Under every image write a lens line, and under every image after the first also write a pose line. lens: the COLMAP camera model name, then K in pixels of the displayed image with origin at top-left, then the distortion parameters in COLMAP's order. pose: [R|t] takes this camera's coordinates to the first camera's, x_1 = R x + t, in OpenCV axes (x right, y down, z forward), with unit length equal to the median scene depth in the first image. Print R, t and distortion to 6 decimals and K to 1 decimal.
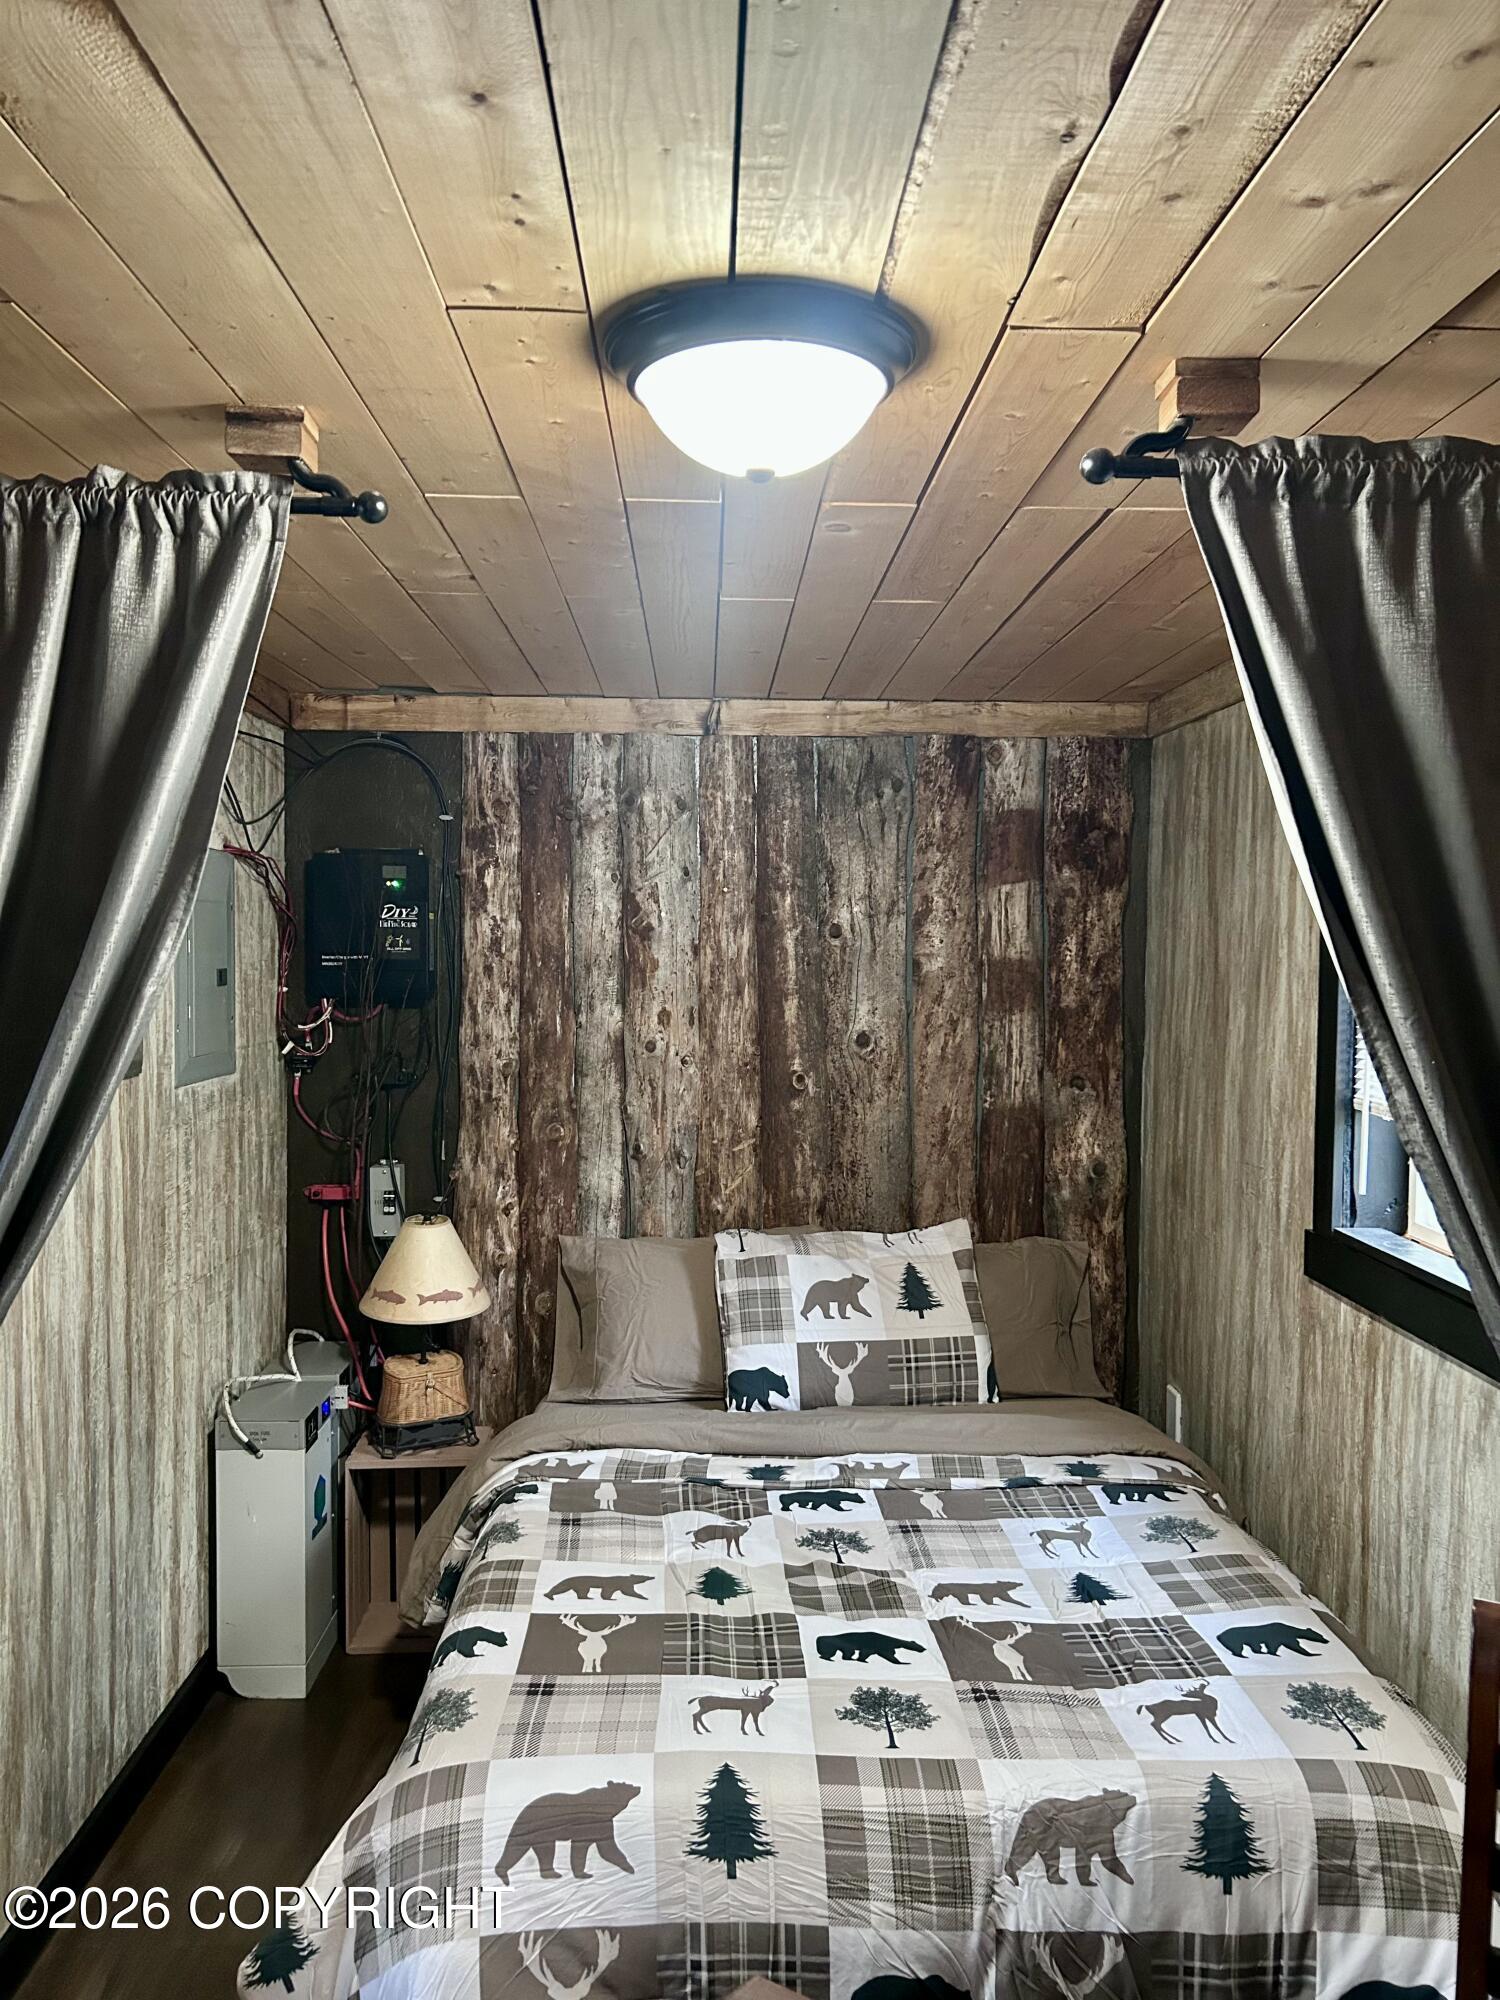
lens RADIAL K [[1476.0, 0, 762.1], [0, 1476.0, 1008.0], [0, 0, 1]] dist [0.027801, -0.022166]
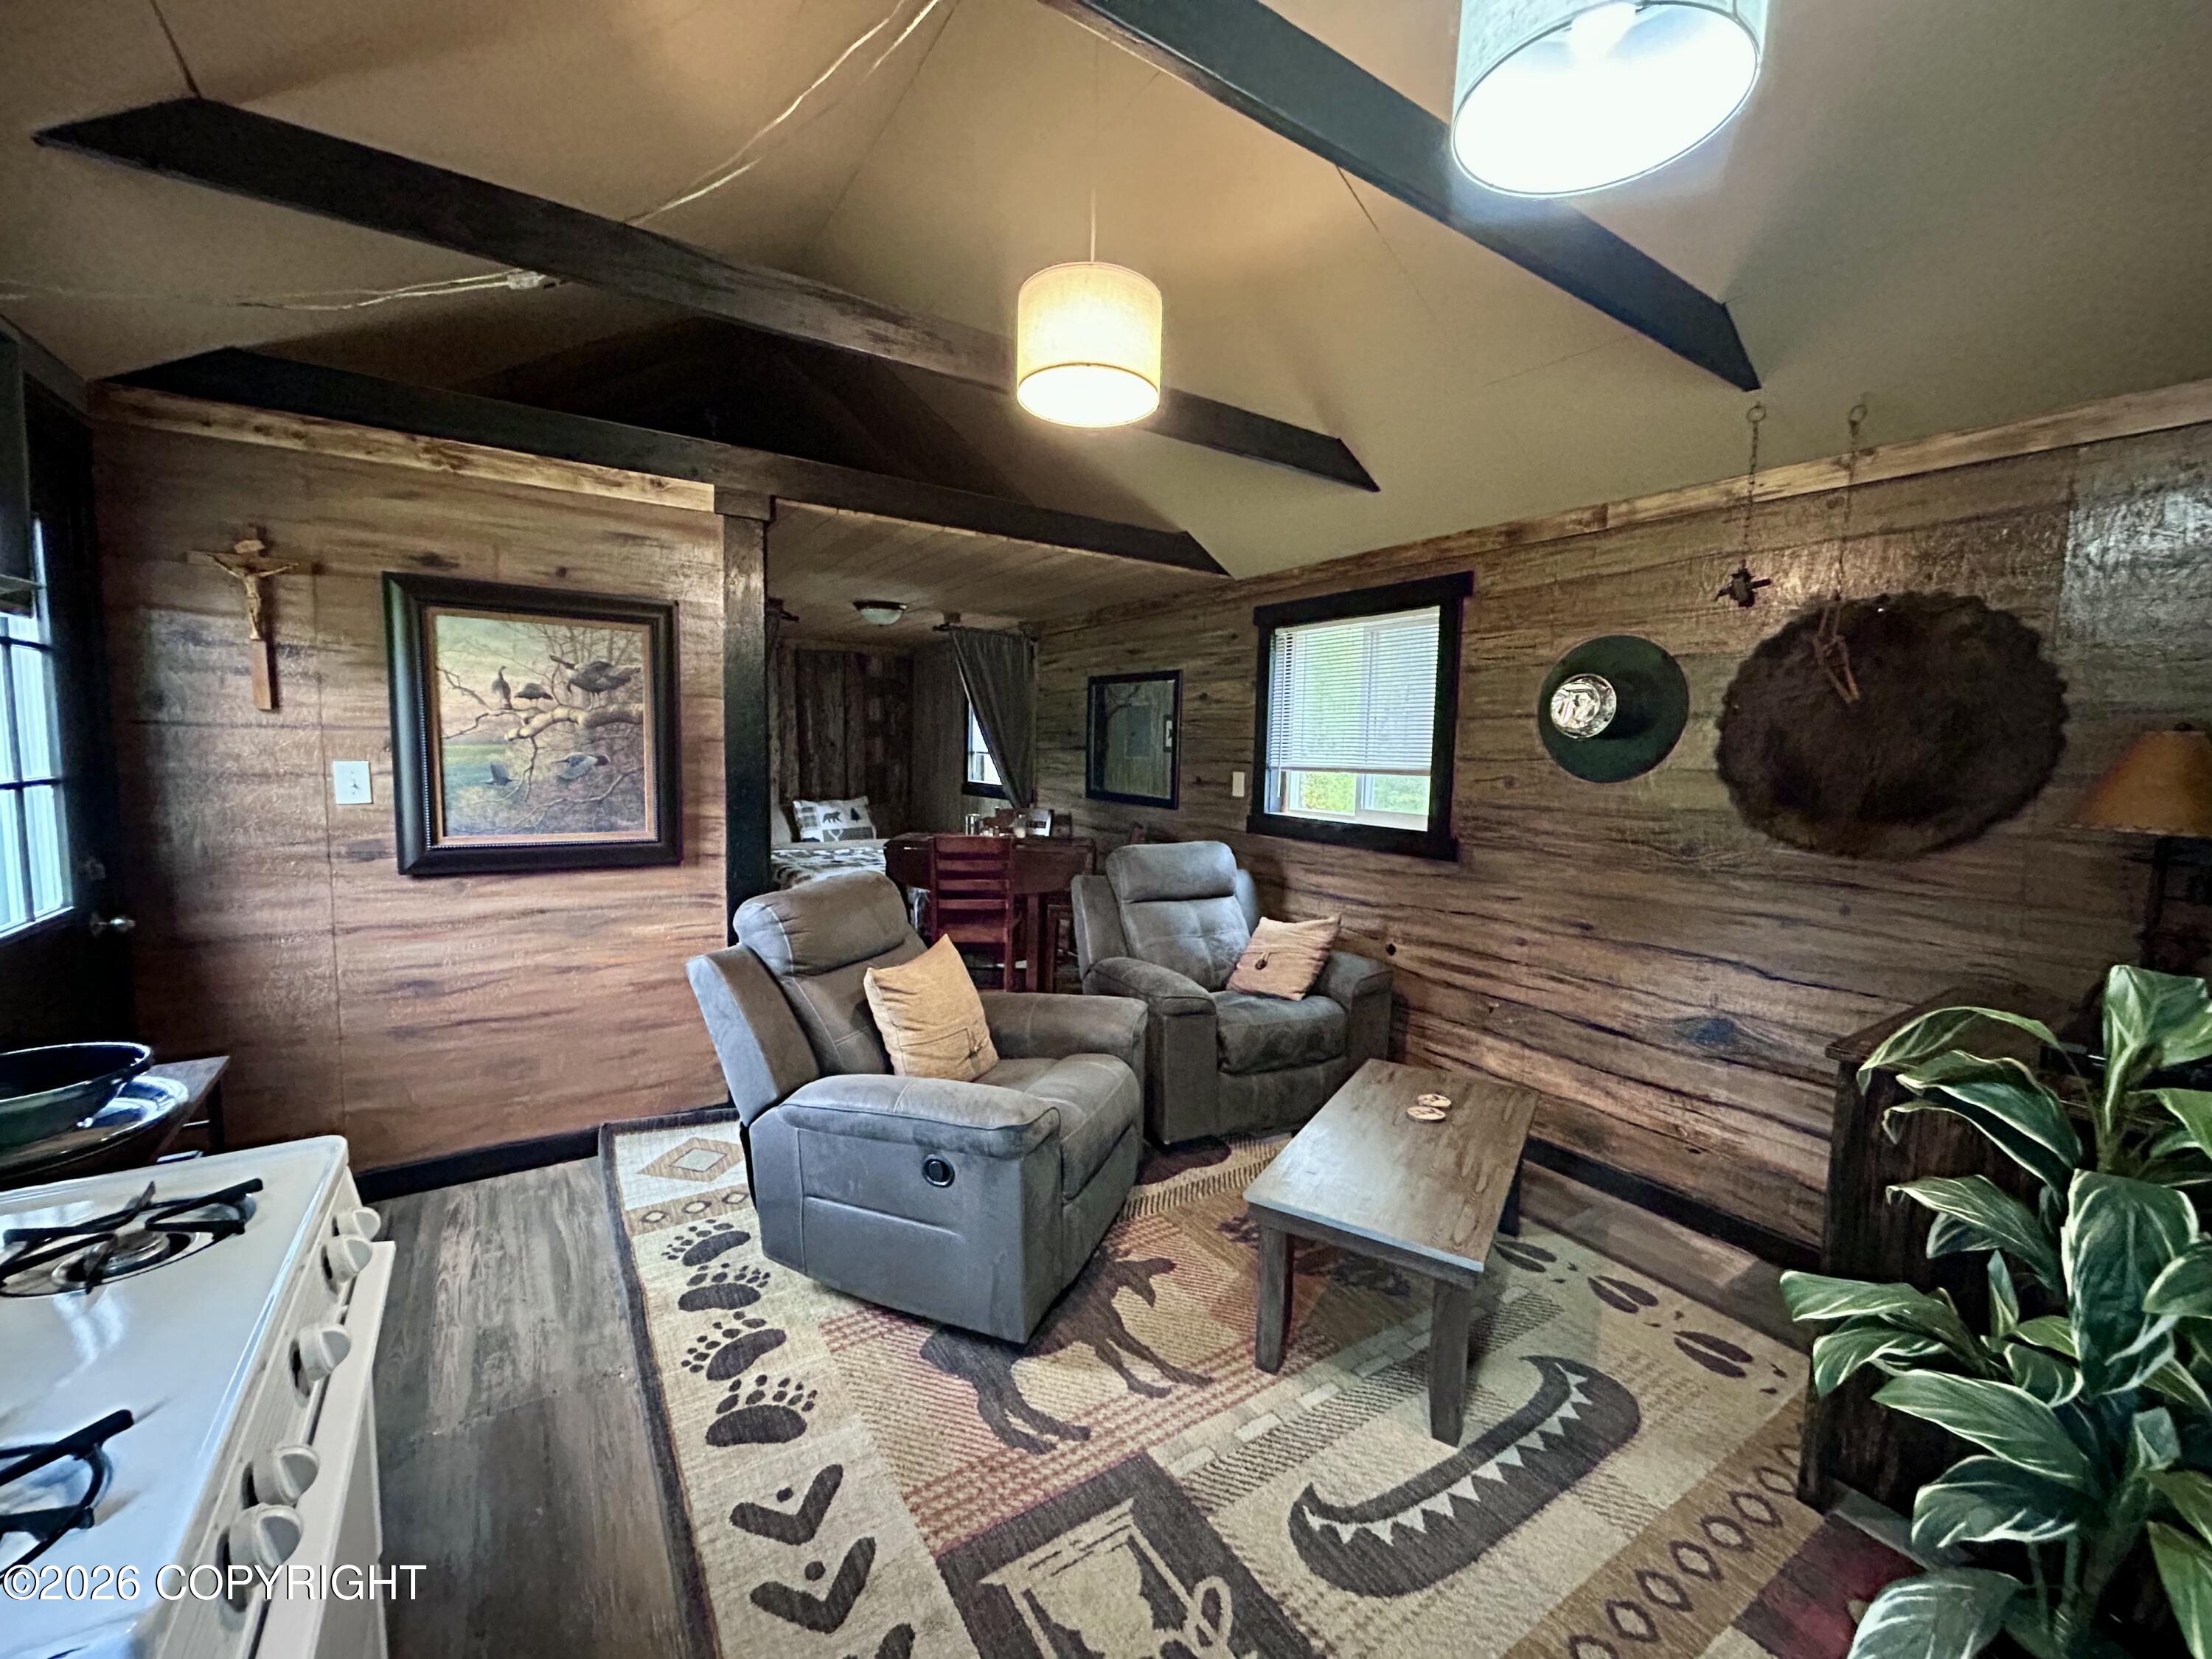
lens RADIAL K [[883.5, 0, 1106.5], [0, 883.5, 828.0], [0, 0, 1]] dist [-0.002504, 0.000607]
pose [[0.847409, -0.035554, 0.529750, -0.472935], [0.006949, 0.998413, 0.055892, 0.103316], [-0.530896, -0.043682, 0.846310, -1.030016]]
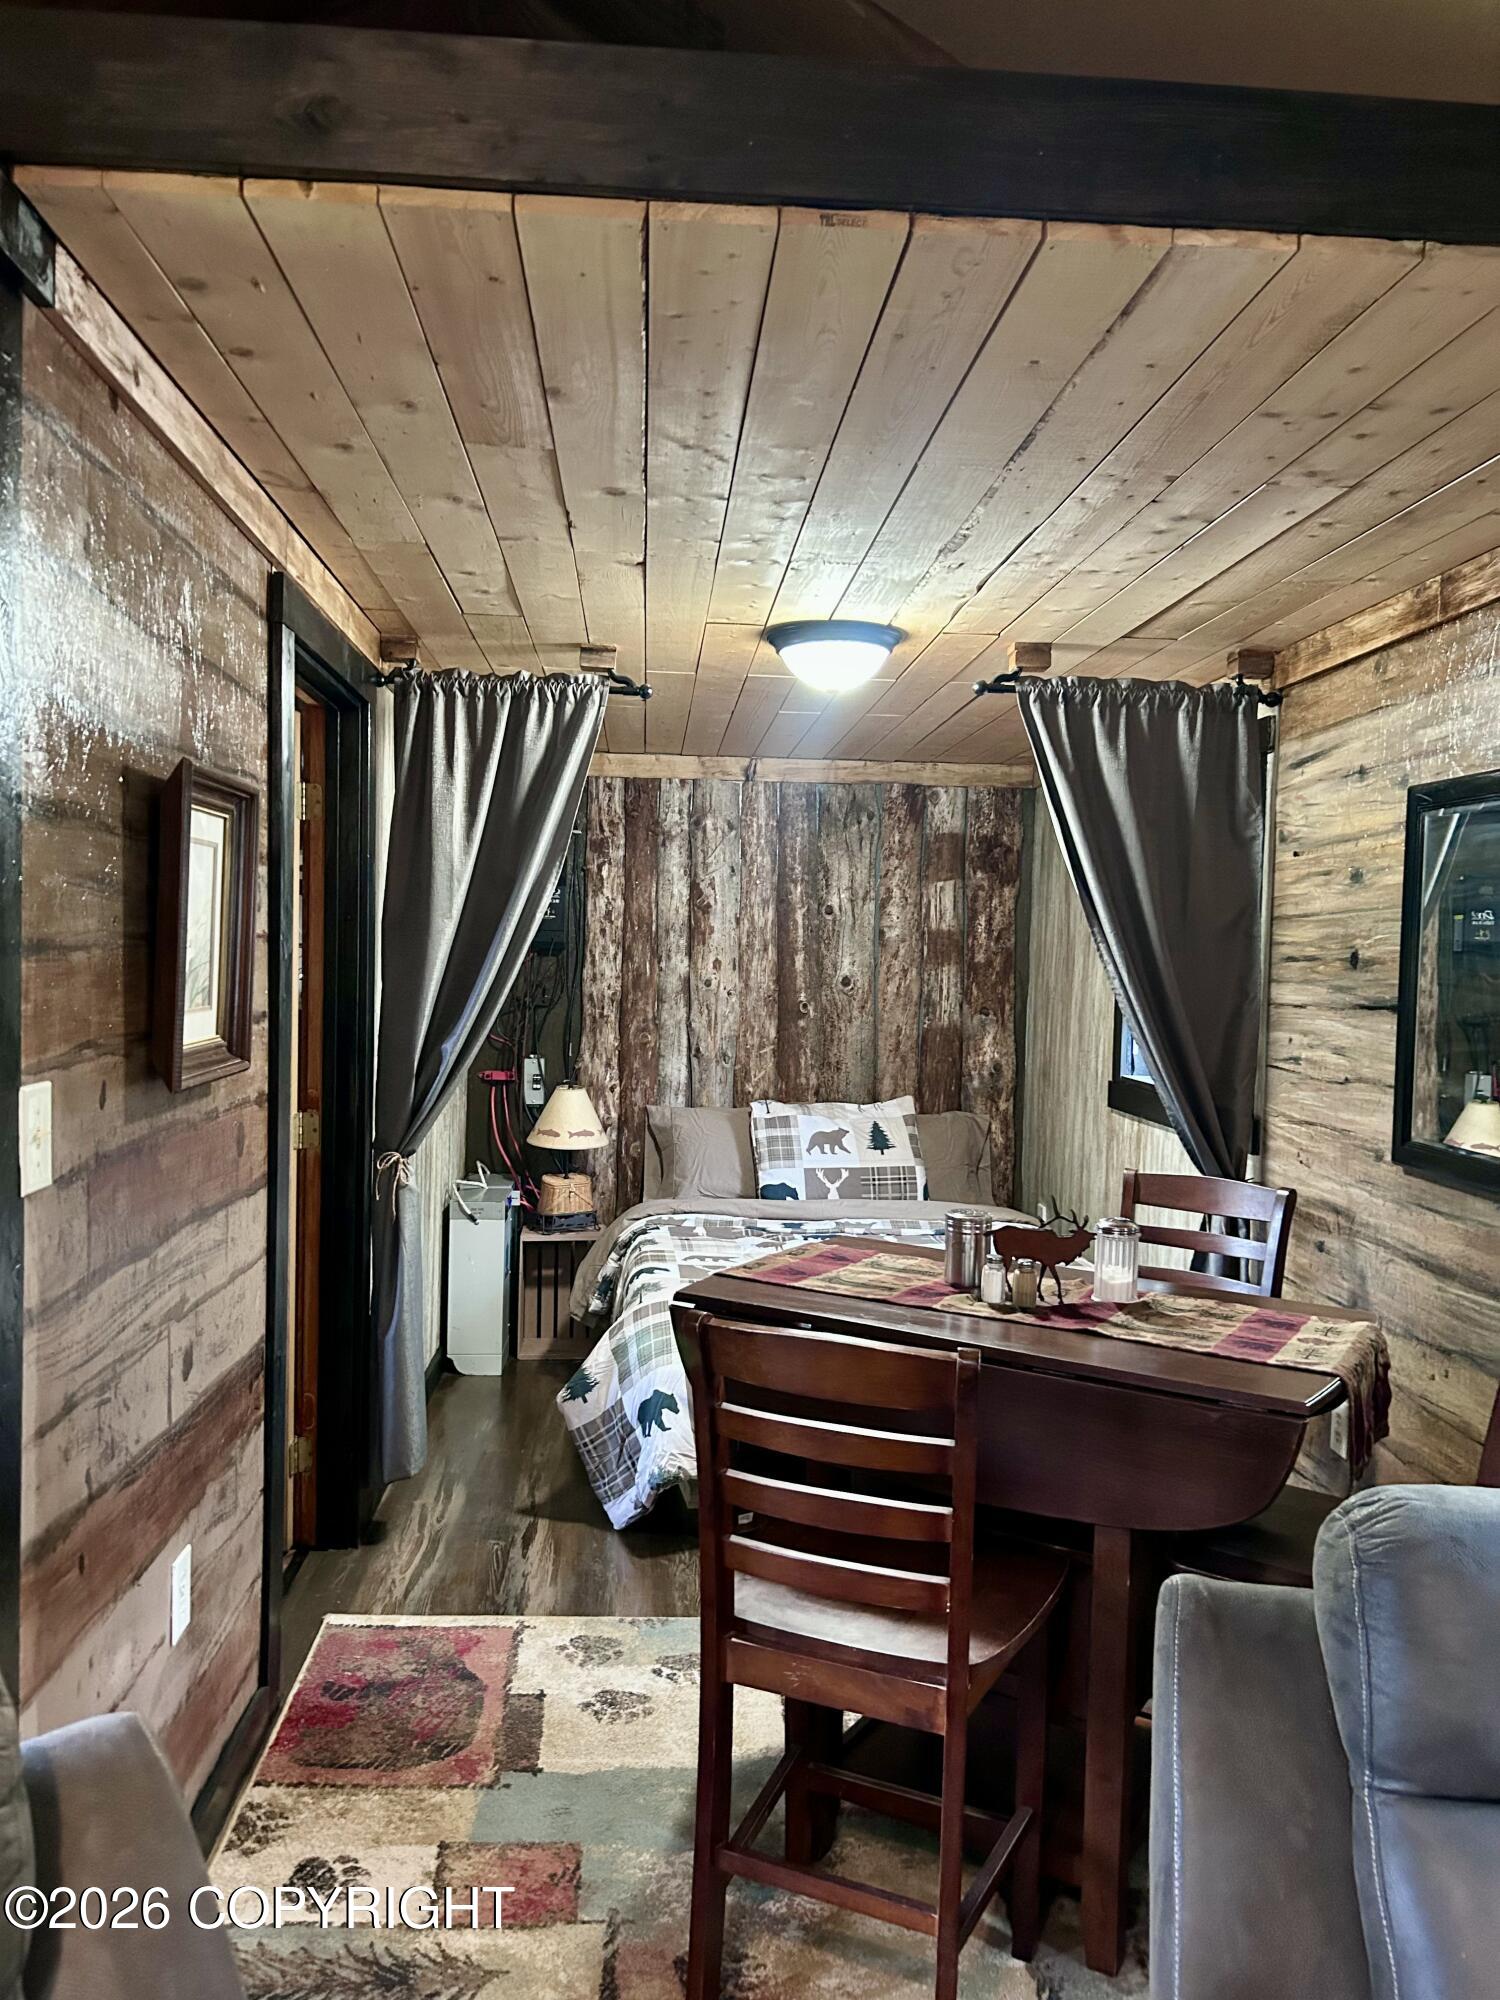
lens RADIAL K [[1476.0, 0, 738.1], [0, 1476.0, 1015.9], [0, 0, 1]] dist [0.027801, -0.022166]
pose [[0.999548, 0.014920, 0.026100, -0.083858], [-0.014863, 0.999887, -0.002355, 0.063370], [-0.026133, 0.001966, 0.999657, -0.536016]]
